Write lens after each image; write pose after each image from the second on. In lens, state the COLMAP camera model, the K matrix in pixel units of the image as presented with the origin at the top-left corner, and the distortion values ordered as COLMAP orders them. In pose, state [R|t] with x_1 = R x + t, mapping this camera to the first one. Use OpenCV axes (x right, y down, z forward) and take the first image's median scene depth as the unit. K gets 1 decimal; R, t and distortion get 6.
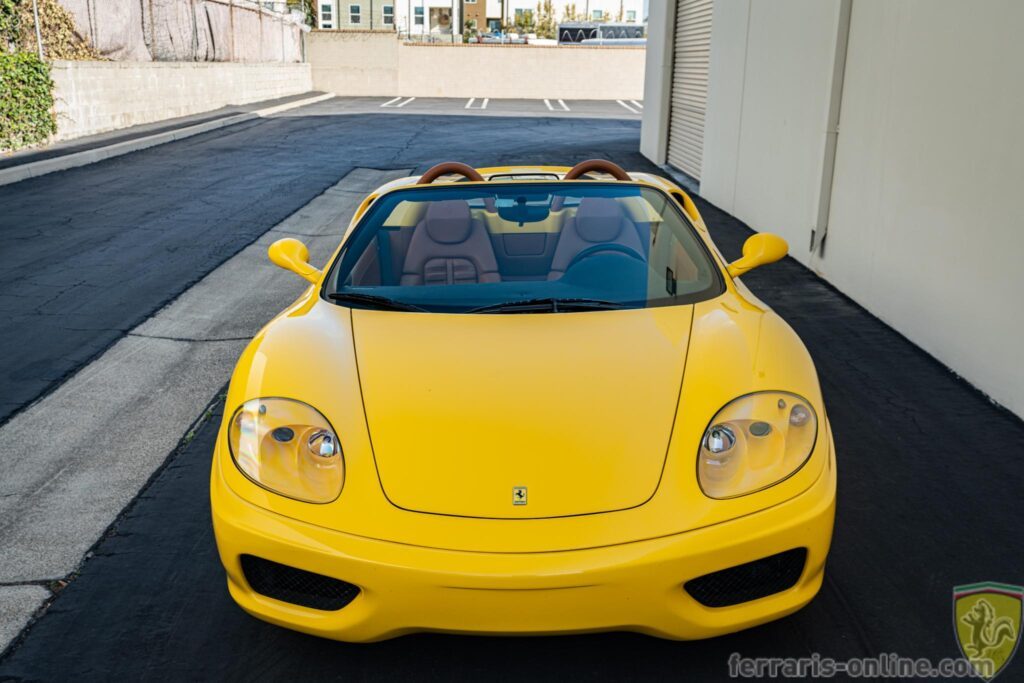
lens RADIAL K [[987.0, 0, 512.3], [0, 987.0, 338.9], [0, 0, 1]] dist [0.015843, 0.003627]
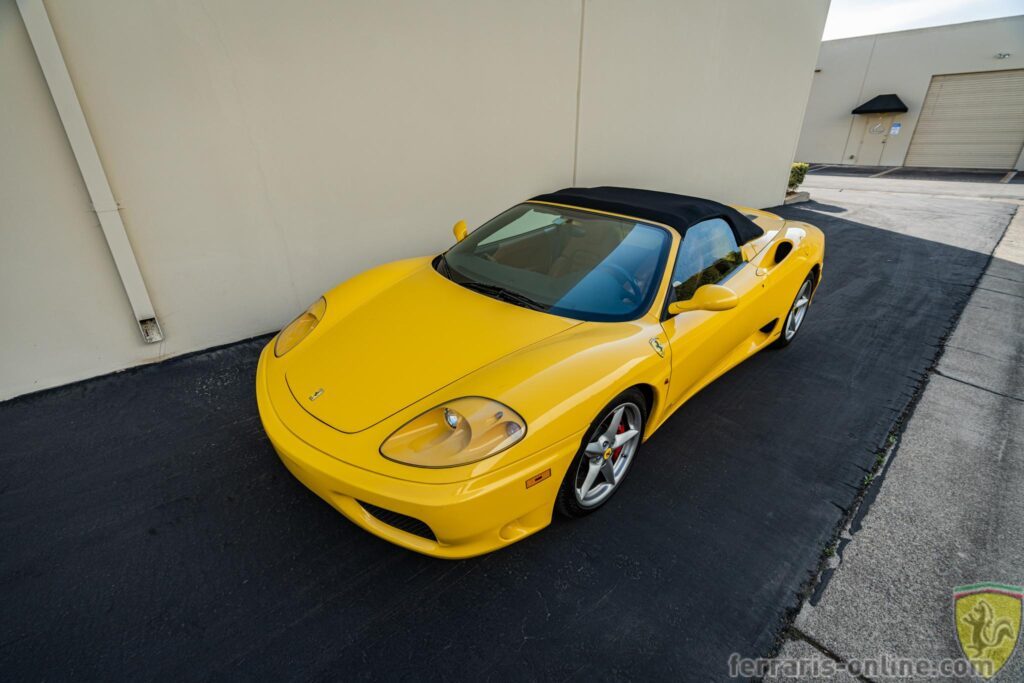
lens RADIAL K [[458.1, 0, 512.2], [0, 458.1, 349.8], [0, 0, 1]] dist [-0.011743, 0.005525]
pose [[-0.675748, -0.323744, 0.662234, -0.122051], [0.194598, 0.788172, 0.583880, -0.152373], [-0.710982, 0.523426, -0.469606, 0.551869]]
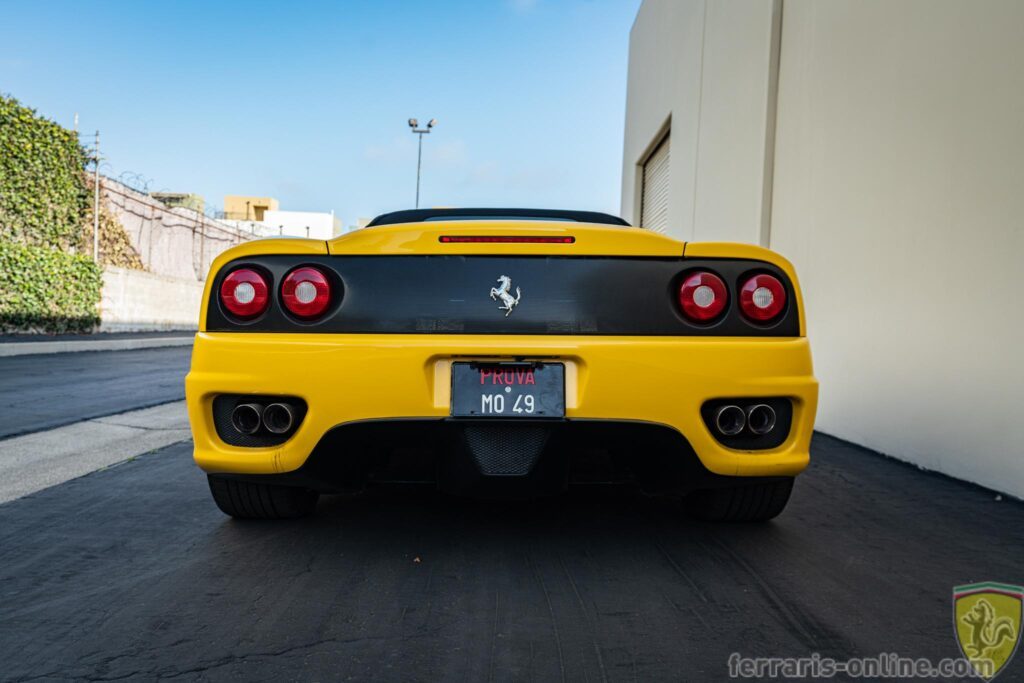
lens RADIAL K [[859.7, 0, 510.3], [0, 859.7, 348.1], [0, 0, 1]] dist [0.009256, 0.001763]
pose [[0.999555, 0.028017, -0.010269, 0.029757], [-0.029705, 0.966921, -0.253340, 0.065625], [0.002832, 0.253532, 0.967323, 0.050138]]
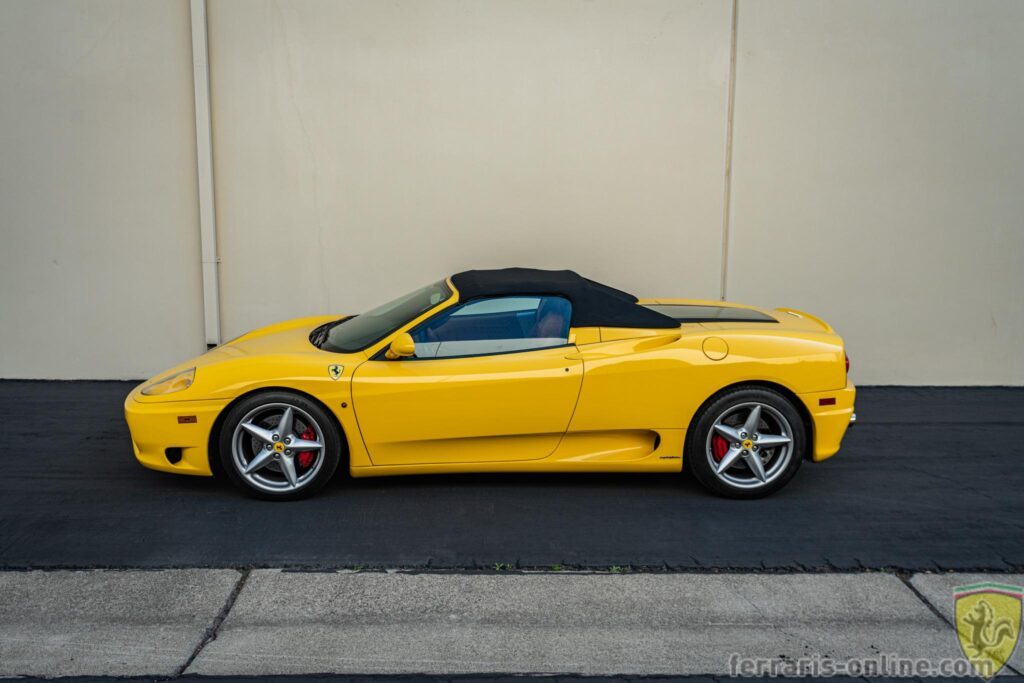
lens RADIAL K [[830.5, 0, 511.8], [0, 830.5, 357.5], [0, 0, 1]] dist [0.009856, -0.005071]
pose [[-0.031379, -0.170750, 0.984815, -0.390904], [0.259799, 0.950040, 0.172999, -0.097328], [-0.965153, 0.261283, 0.014550, 0.365110]]
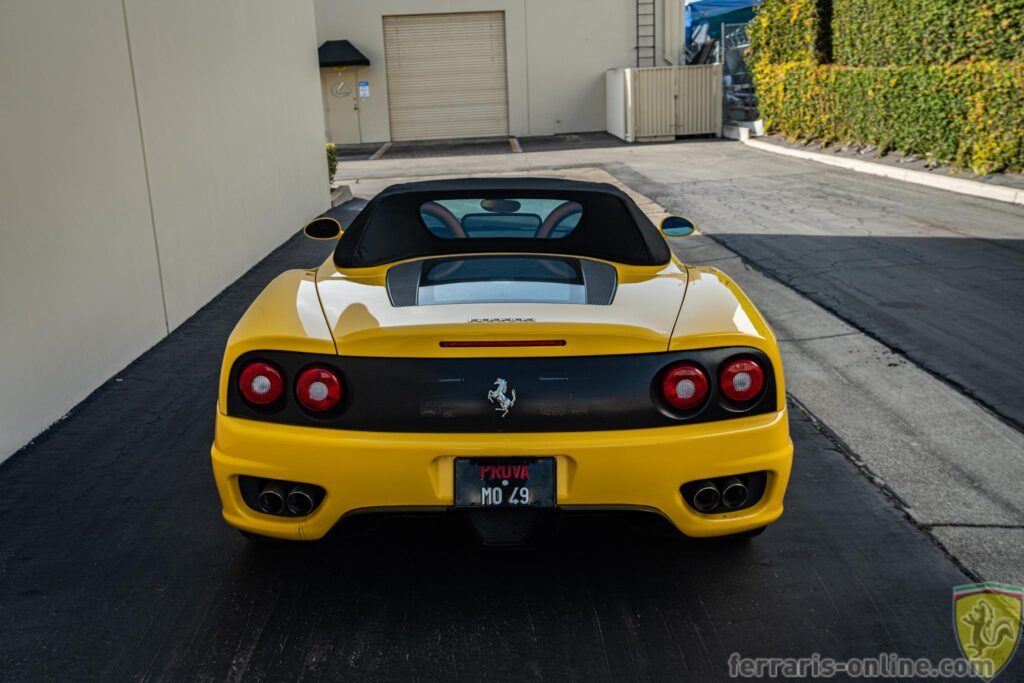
lens RADIAL K [[971.8, 0, 514.4], [0, 971.8, 342.8], [0, 0, 1]] dist [0.034949, -0.005865]
pose [[-0.999259, 0.031183, -0.022546, 0.008744], [0.015550, 0.863178, 0.504660, -0.194738], [0.035198, 0.503936, -0.863023, 0.694498]]
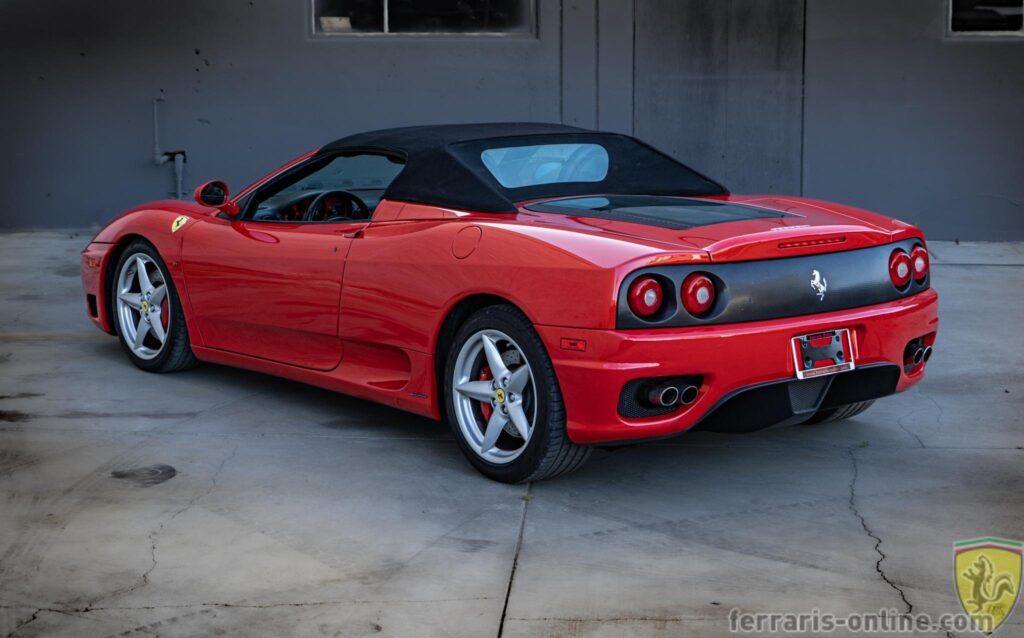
lens RADIAL K [[2091.5, 0, 513.7], [0, 2091.5, 321.5], [0, 0, 1]] dist [0.021717, -0.001181]
pose [[0.792063, -0.075388, 0.605766, -0.404260], [0.146026, 0.986933, -0.068111, 0.048611], [-0.592716, 0.142405, 0.792722, -0.201363]]
